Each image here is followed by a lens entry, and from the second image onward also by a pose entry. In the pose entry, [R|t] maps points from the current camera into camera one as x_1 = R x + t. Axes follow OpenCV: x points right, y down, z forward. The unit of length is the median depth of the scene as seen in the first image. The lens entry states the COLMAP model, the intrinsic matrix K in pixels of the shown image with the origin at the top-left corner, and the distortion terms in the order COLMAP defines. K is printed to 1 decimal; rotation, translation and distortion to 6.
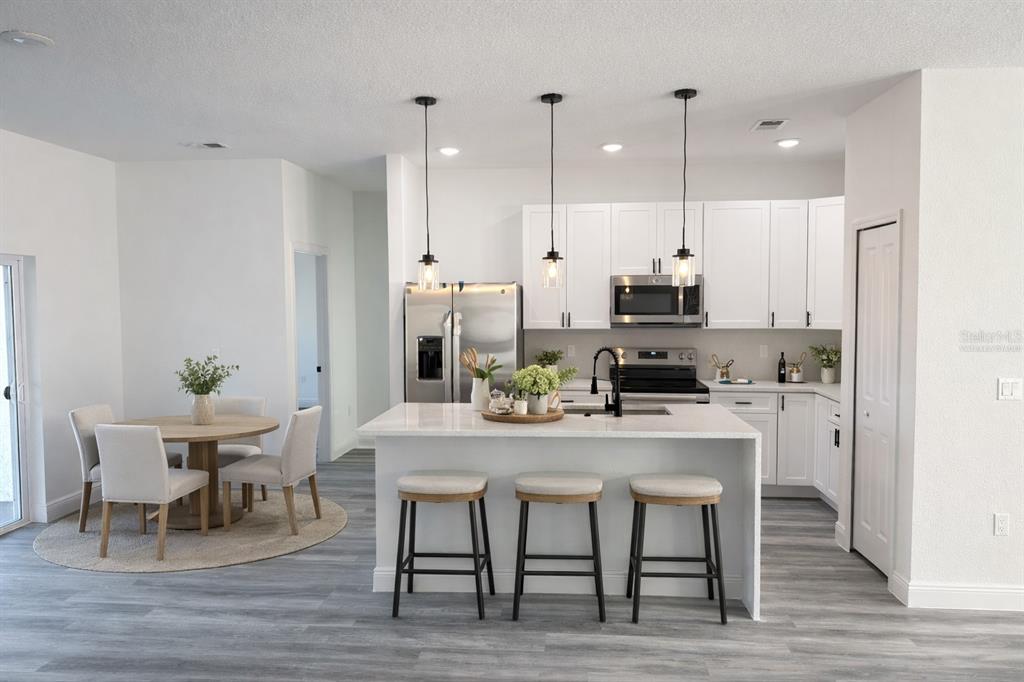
lens RADIAL K [[717.7, 0, 512.0], [0, 717.7, 341.0], [0, 0, 1]] dist [0.071678, -0.094027]
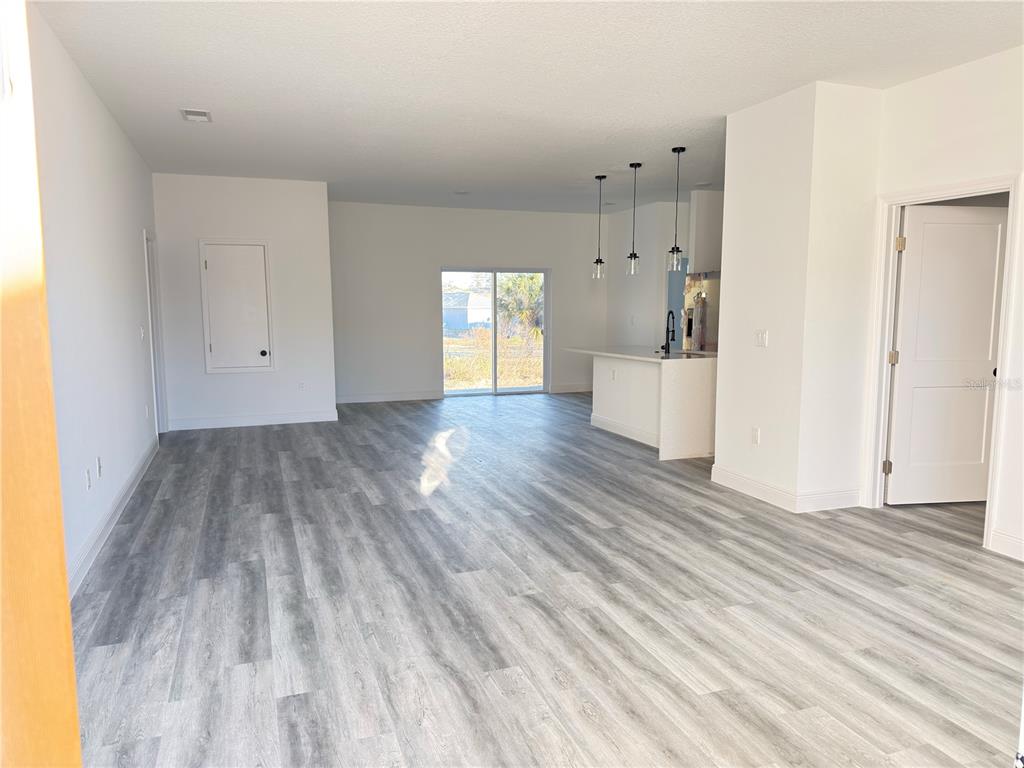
lens RADIAL K [[716.8, 0, 513.0], [0, 716.8, 385.2], [0, 0, 1]] dist [0.087322, -0.112397]
pose [[0.426203, 0.109976, -0.897918, 1.424862], [-0.056202, 0.993884, 0.095053, 0.042439], [0.902880, 0.009952, 0.429777, -0.013078]]
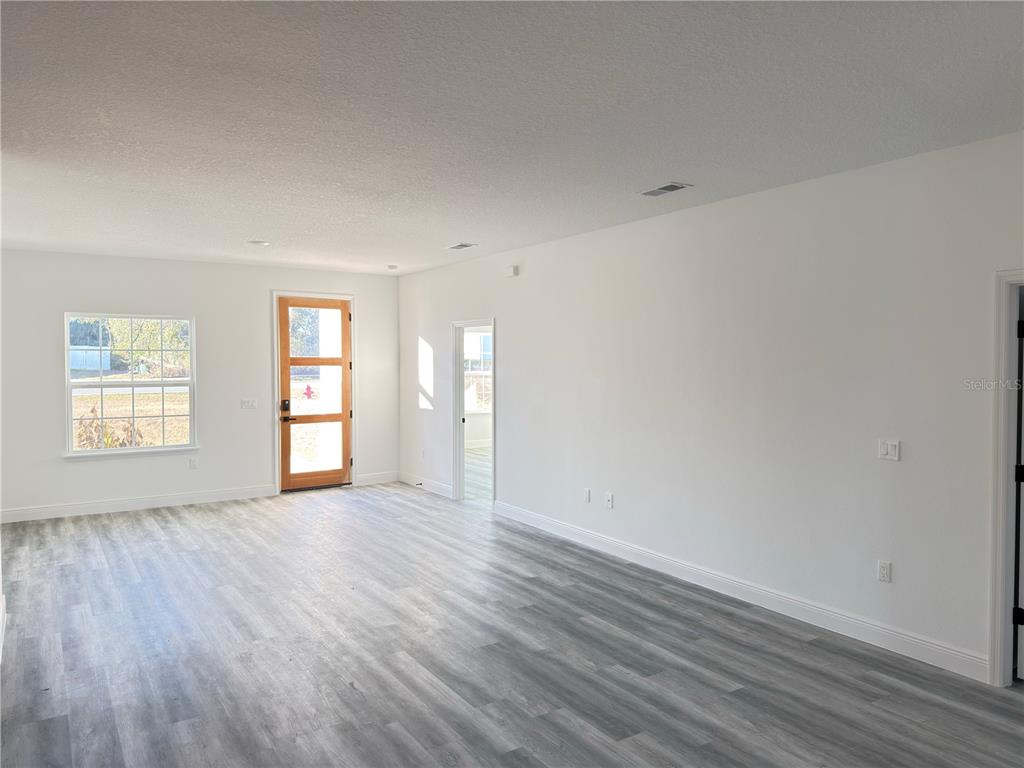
lens RADIAL K [[716.8, 0, 513.0], [0, 716.8, 385.2], [0, 0, 1]] dist [0.087322, -0.112397]
pose [[-0.620071, -0.023767, 0.784186, -0.605515], [0.051990, 0.996099, 0.071298, -0.055570], [-0.782821, 0.084980, -0.616417, 0.874207]]
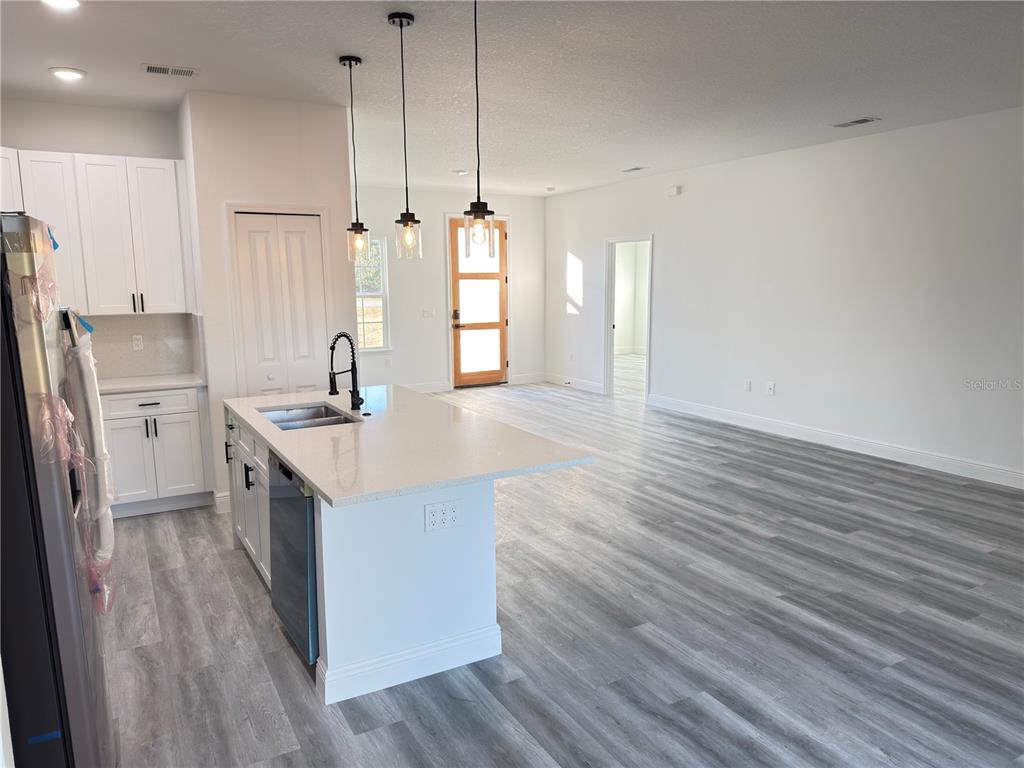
lens RADIAL K [[716.8, 0, 513.0], [0, 716.8, 385.2], [0, 0, 1]] dist [0.087322, -0.112397]
pose [[-0.567051, -0.112644, 0.815944, -0.661707], [0.062051, 0.981948, 0.178685, -0.067365], [-0.821342, 0.151953, -0.549825, 1.289096]]
